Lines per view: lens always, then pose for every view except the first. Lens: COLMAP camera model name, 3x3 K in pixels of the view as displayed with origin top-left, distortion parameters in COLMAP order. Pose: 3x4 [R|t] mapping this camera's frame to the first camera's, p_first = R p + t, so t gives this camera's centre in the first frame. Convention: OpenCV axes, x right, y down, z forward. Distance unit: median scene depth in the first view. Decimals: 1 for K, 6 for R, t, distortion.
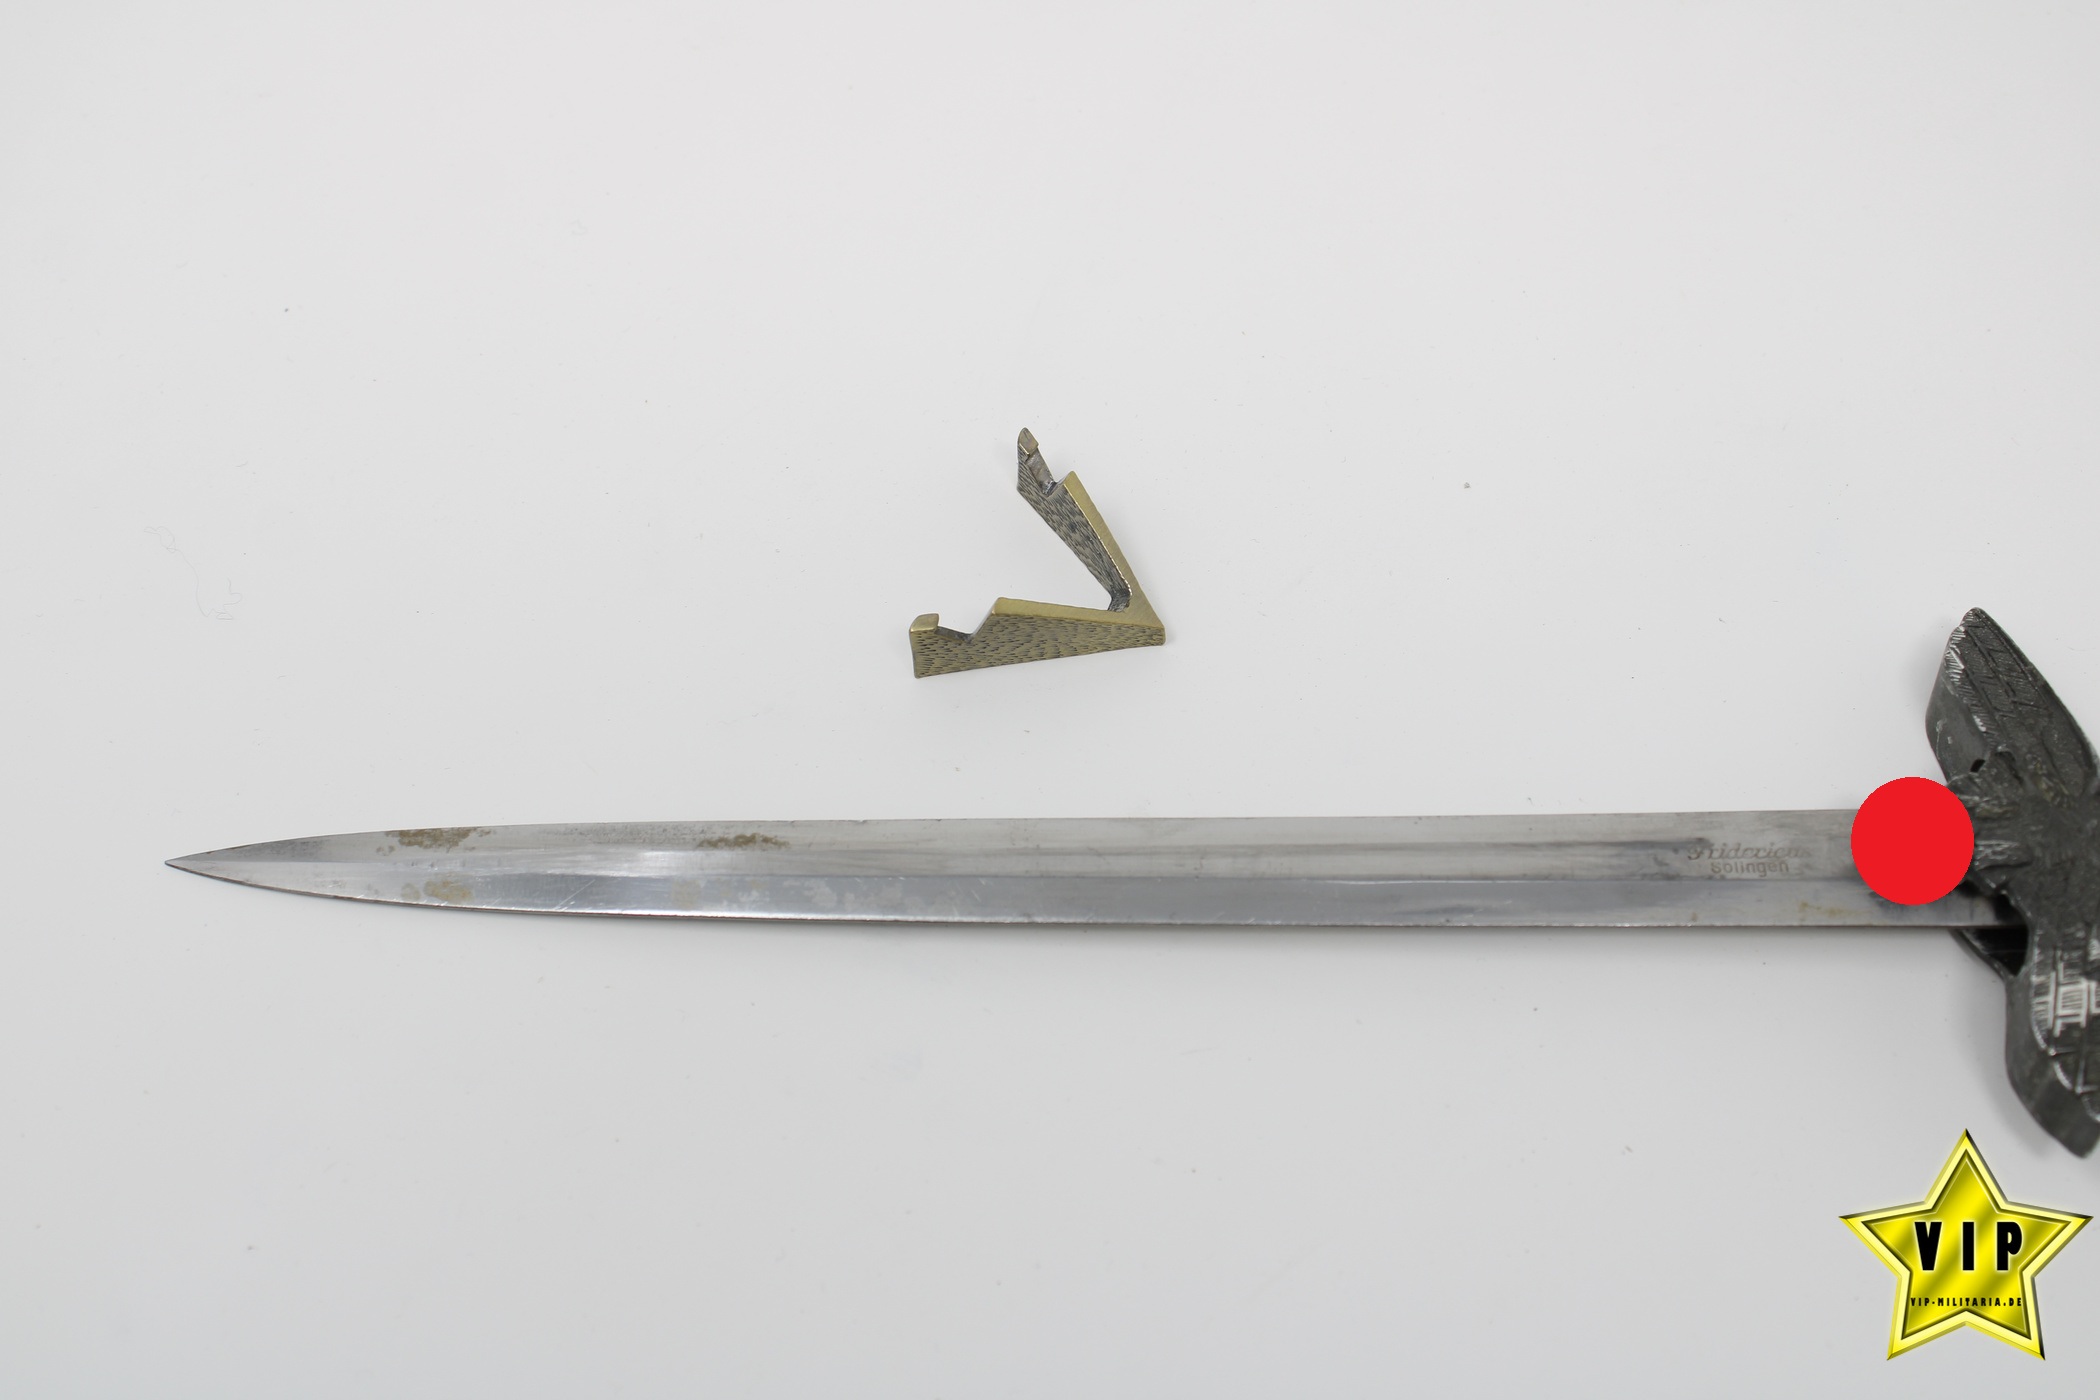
lens RADIAL K [[2702.5, 0, 1051.3], [0, 2702.5, 697.9], [0, 0, 1]] dist [-0.059244, 0.000000]
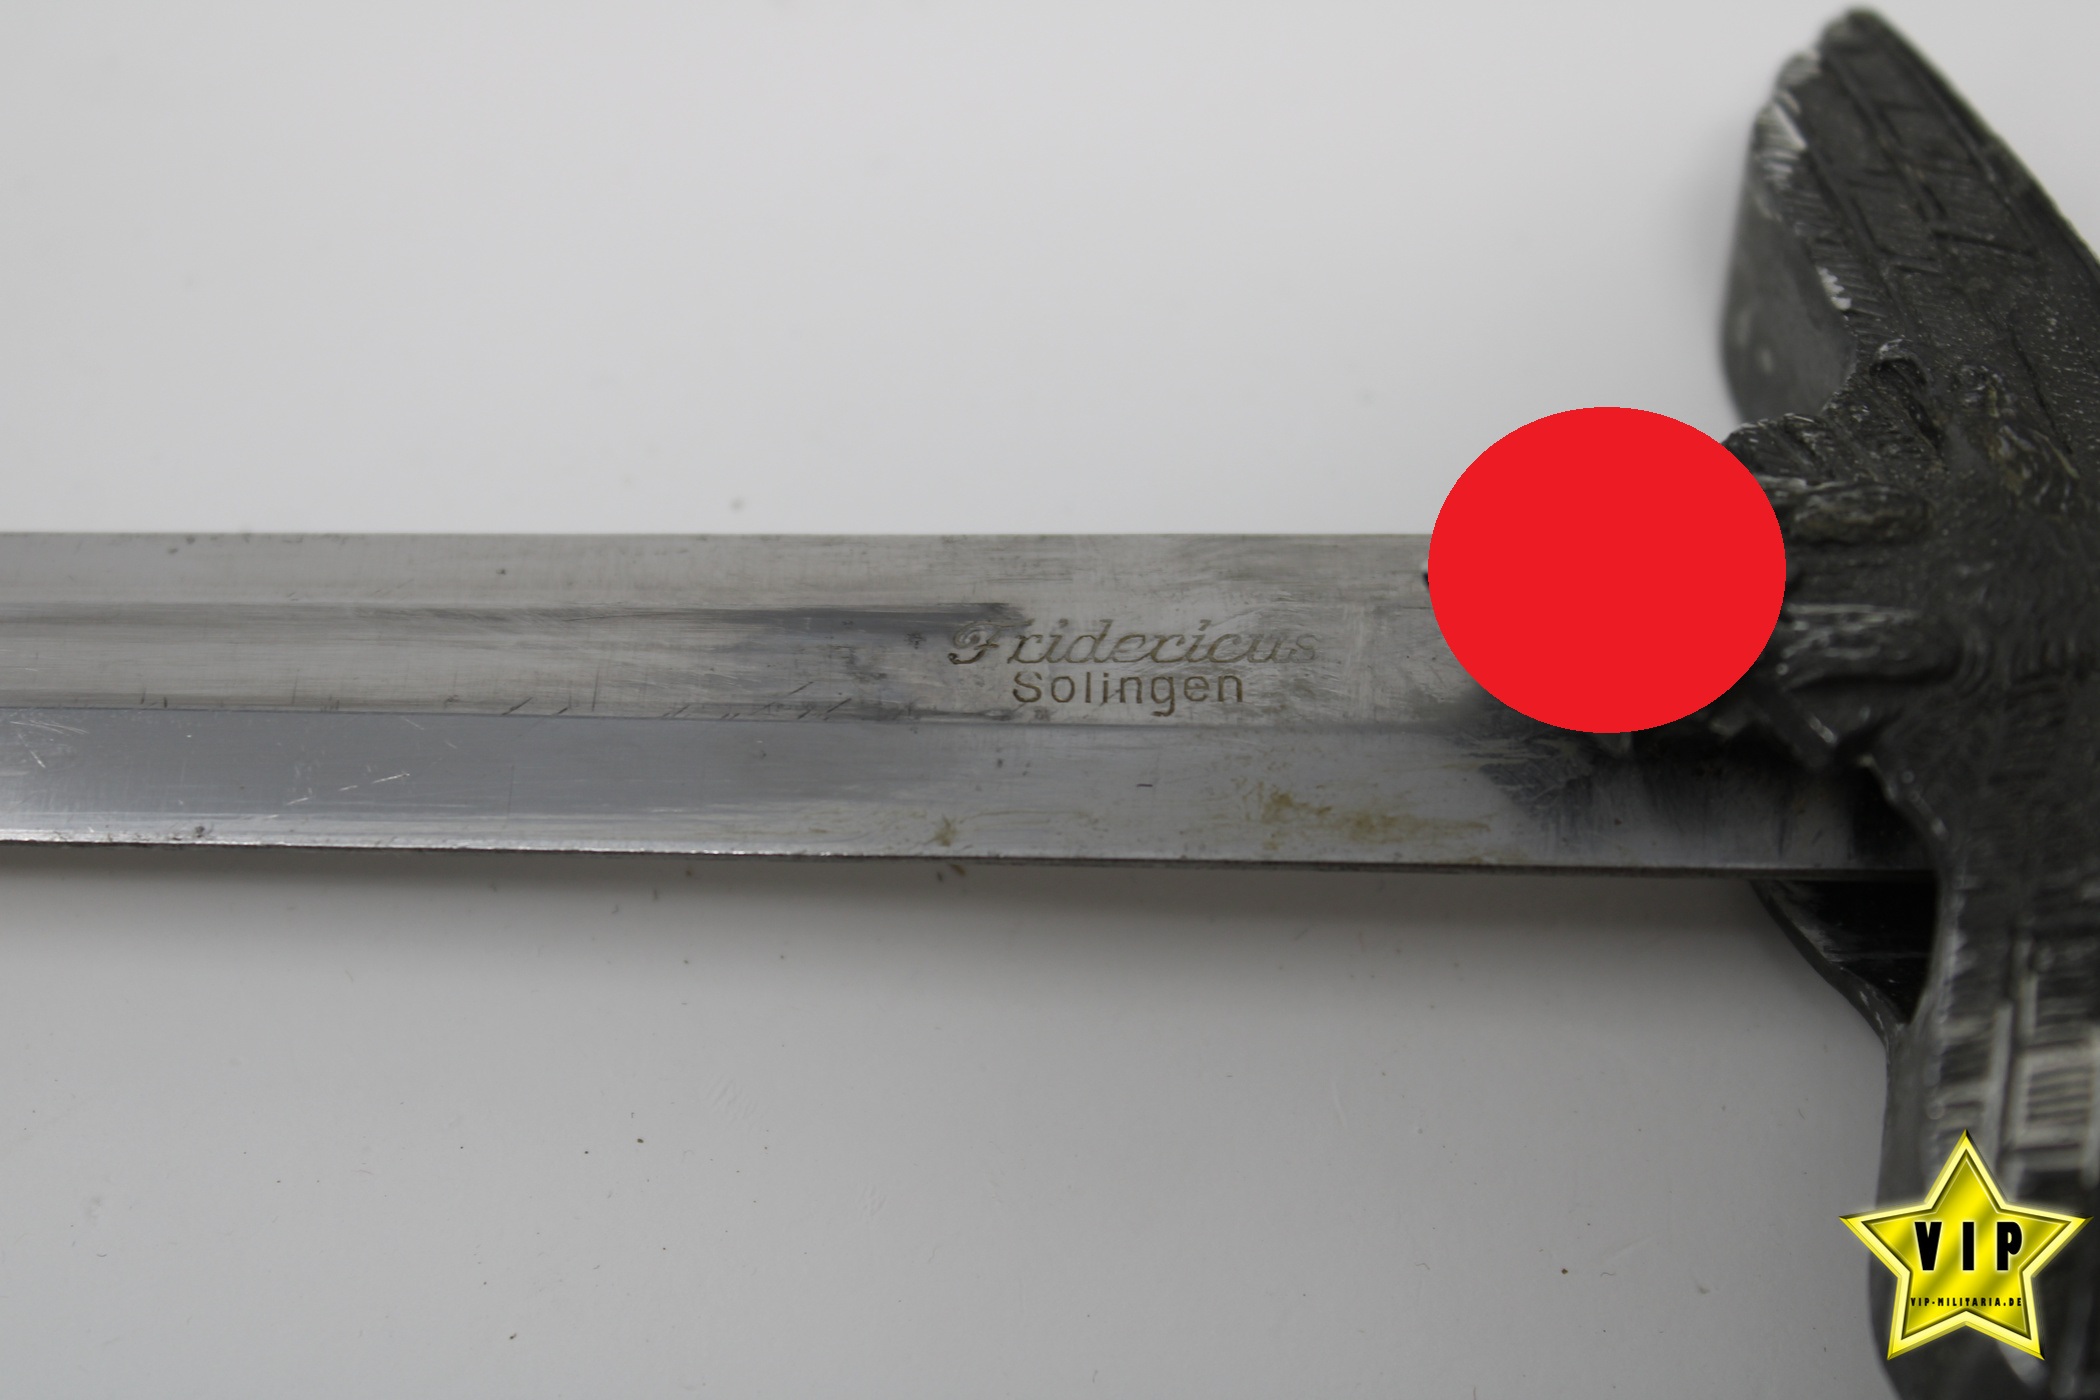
lens RADIAL K [[3740.8, 0, 1048.5], [0, 3740.8, 702.4], [0, 0, 1]] dist [-0.073658, 0.000000]
pose [[0.999102, 0.017457, 0.038595, 0.231373], [-0.017303, 0.999841, -0.004335, 0.066633], [-0.038664, 0.003663, 0.999246, 0.536962]]
